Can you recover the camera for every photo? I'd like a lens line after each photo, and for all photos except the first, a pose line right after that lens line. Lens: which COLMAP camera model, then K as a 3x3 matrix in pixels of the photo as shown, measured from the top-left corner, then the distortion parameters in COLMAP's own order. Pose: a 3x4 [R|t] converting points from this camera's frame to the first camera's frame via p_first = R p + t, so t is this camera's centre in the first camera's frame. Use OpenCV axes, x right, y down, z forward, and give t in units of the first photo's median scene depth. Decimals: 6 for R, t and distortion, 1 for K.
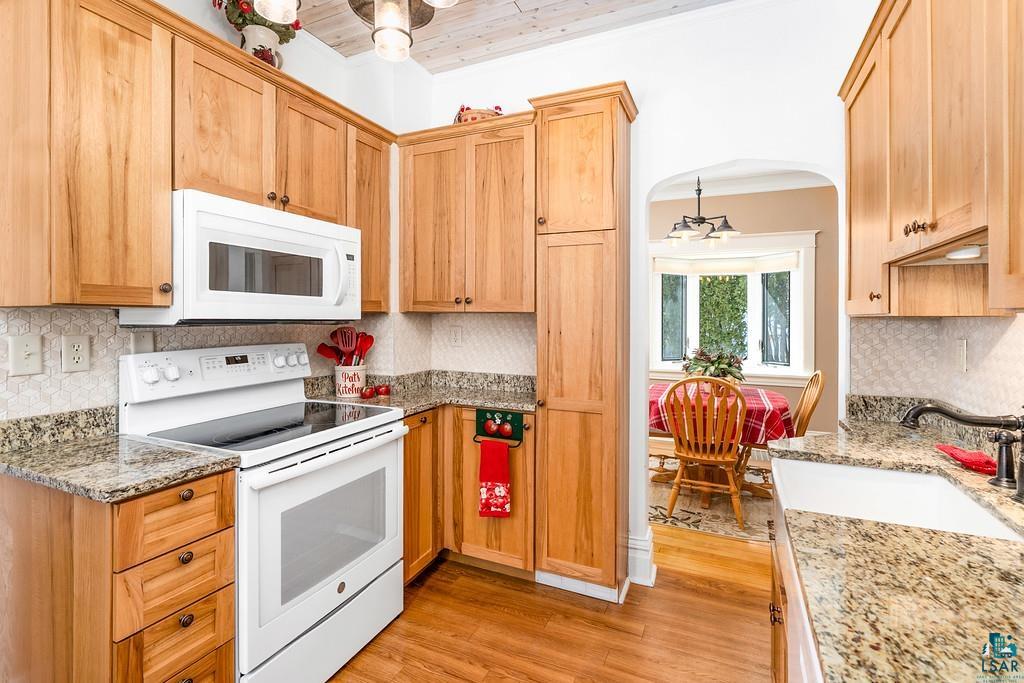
lens RADIAL K [[475.8, 0, 517.9], [0, 475.8, 320.2], [0, 0, 1]] dist [-0.006085, 0.000696]
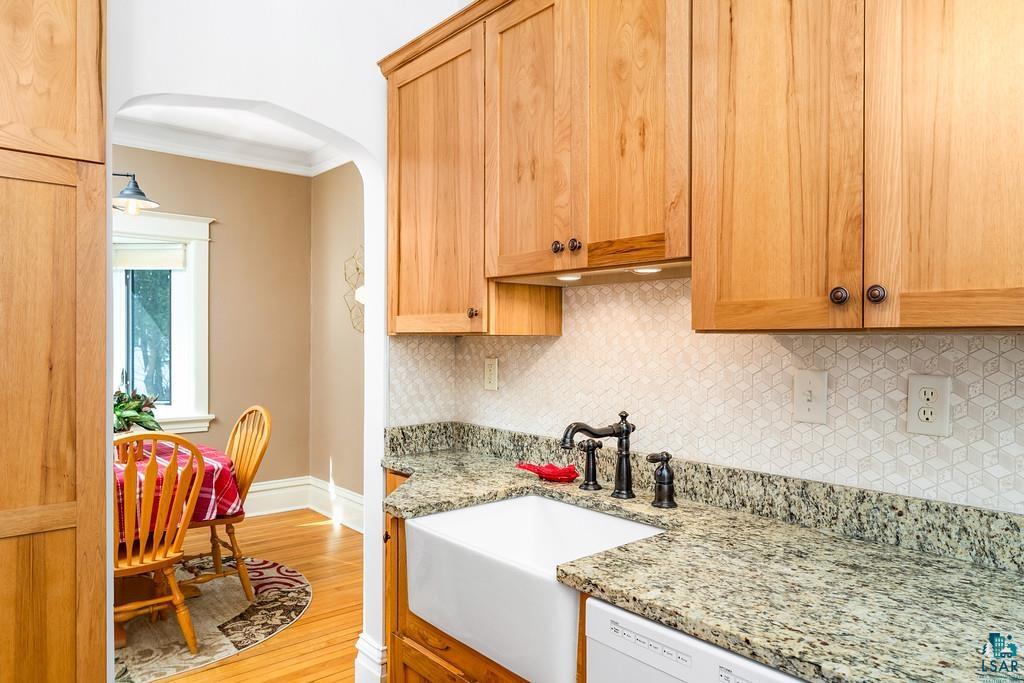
lens RADIAL K [[667.8, 0, 512.0], [0, 667.8, 344.9], [0, 0, 1]] dist [0.002255, -0.002820]
pose [[0.423152, -0.009598, 0.906008, -0.279086], [0.001963, 0.999951, 0.009676, -0.001213], [-0.906056, -0.002316, 0.423151, 0.305136]]
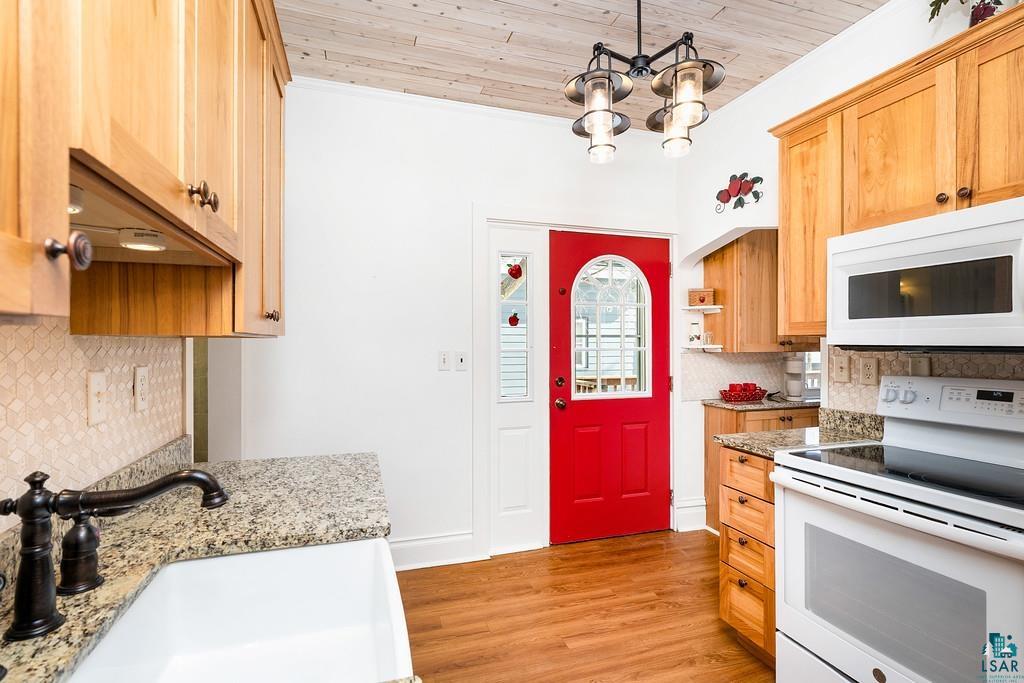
lens RADIAL K [[489.9, 0, 508.9], [0, 489.9, 344.8], [0, 0, 1]] dist [-0.000533, -0.000061]
pose [[-0.741185, -0.003632, -0.671291, 0.579378], [-0.008206, 0.999960, 0.003651, -0.000292], [0.671251, 0.008215, -0.741185, 1.043563]]
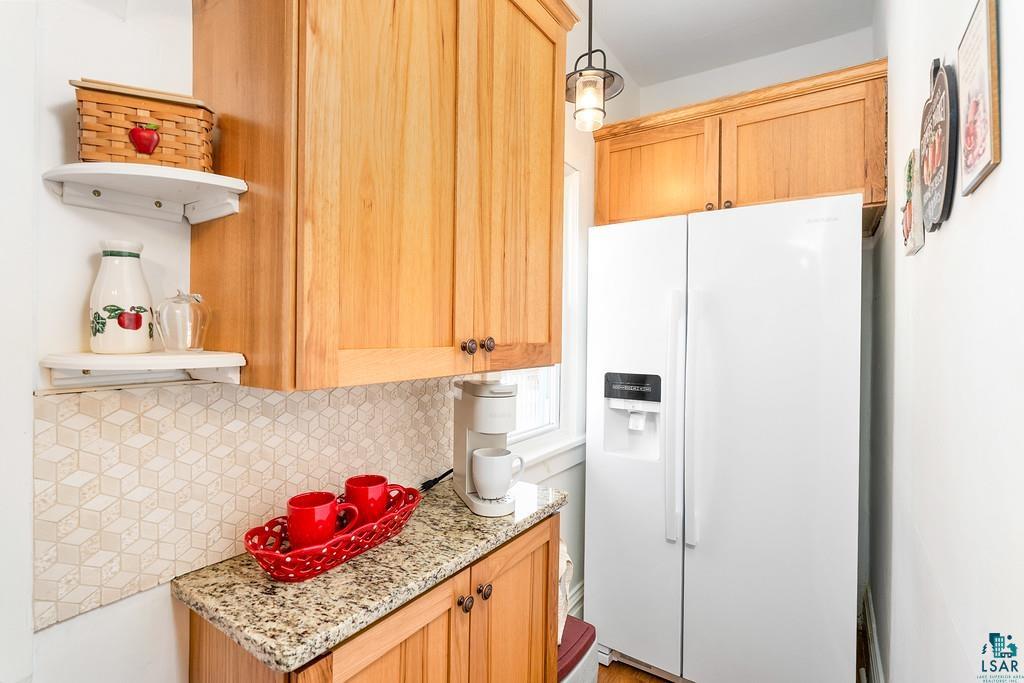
lens RADIAL K [[485.8, 0, 509.7], [0, 485.8, 334.2], [0, 0, 1]] dist [-0.002374, -0.000111]
pose [[-0.166155, -0.012021, -0.986026, -0.737593], [-0.017860, 0.999798, -0.009180, -0.015398], [0.985938, 0.016085, -0.166336, 0.561859]]
